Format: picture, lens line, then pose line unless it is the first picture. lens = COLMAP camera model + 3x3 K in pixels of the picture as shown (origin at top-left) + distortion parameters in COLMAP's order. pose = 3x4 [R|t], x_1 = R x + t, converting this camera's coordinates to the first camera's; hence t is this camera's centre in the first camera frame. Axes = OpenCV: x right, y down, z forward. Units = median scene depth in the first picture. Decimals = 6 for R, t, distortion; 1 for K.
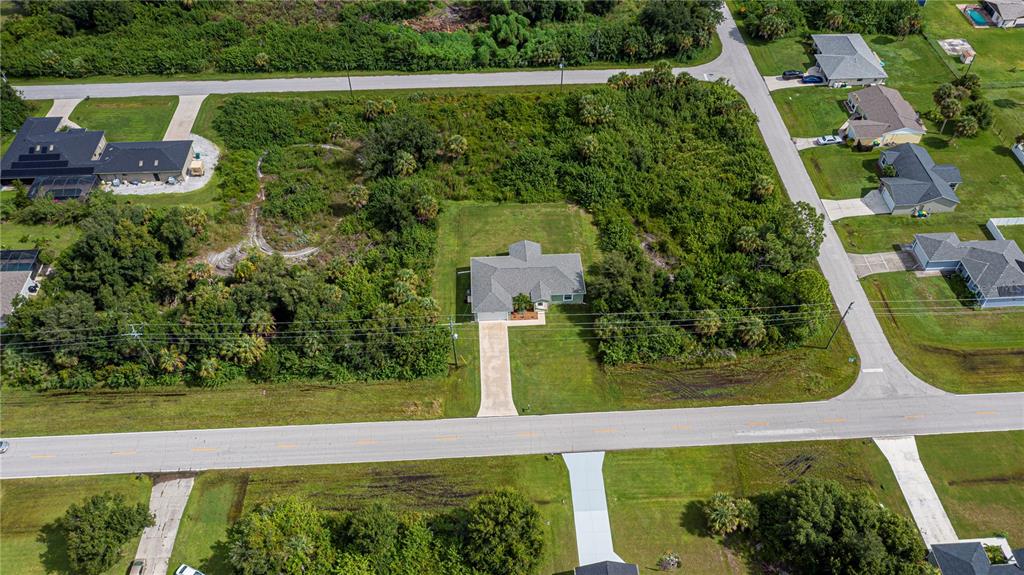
lens RADIAL K [[802.8, 0, 512.0], [0, 802.8, 287.5], [0, 0, 1]] dist [-0.001578, -0.001048]
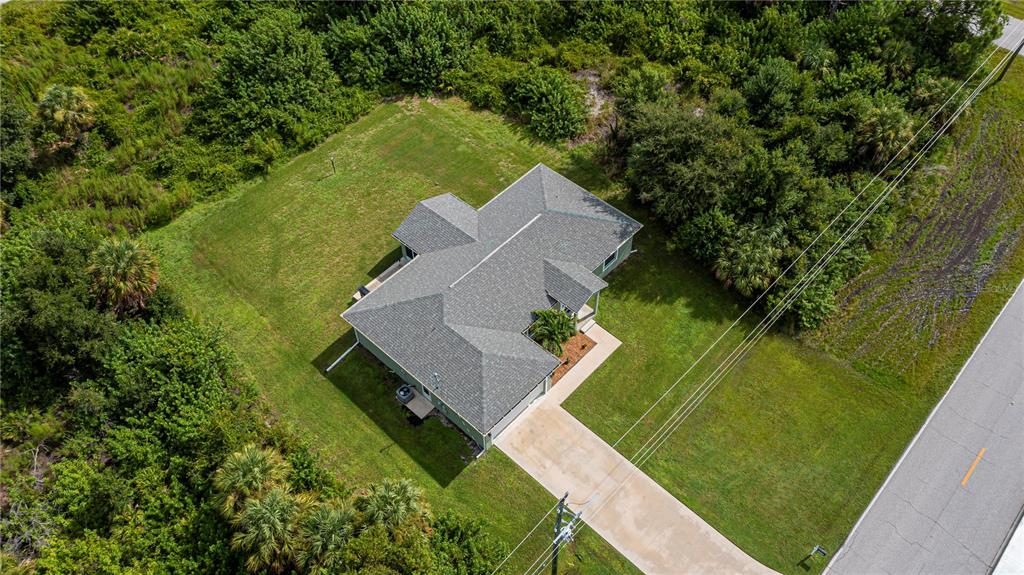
lens RADIAL K [[802.8, 0, 512.0], [0, 802.8, 287.5], [0, 0, 1]] dist [-0.001578, -0.001048]
pose [[0.718387, -0.546836, 0.429990, -0.137953], [0.519752, 0.832761, 0.190702, -0.072688], [-0.462361, 0.086490, 0.882463, 0.609825]]
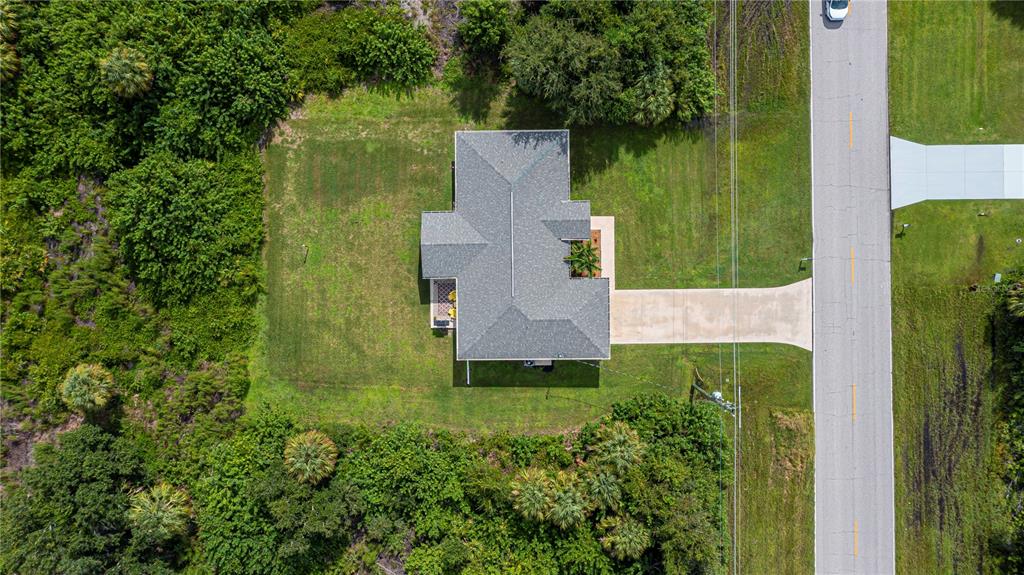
lens RADIAL K [[802.8, 0, 512.0], [0, 802.8, 287.5], [0, 0, 1]] dist [-0.001578, -0.001048]
pose [[0.044154, -0.999021, 0.002781, -0.008052], [0.747642, 0.034889, 0.663185, -0.315108], [-0.662633, -0.027203, 0.748450, 0.590264]]
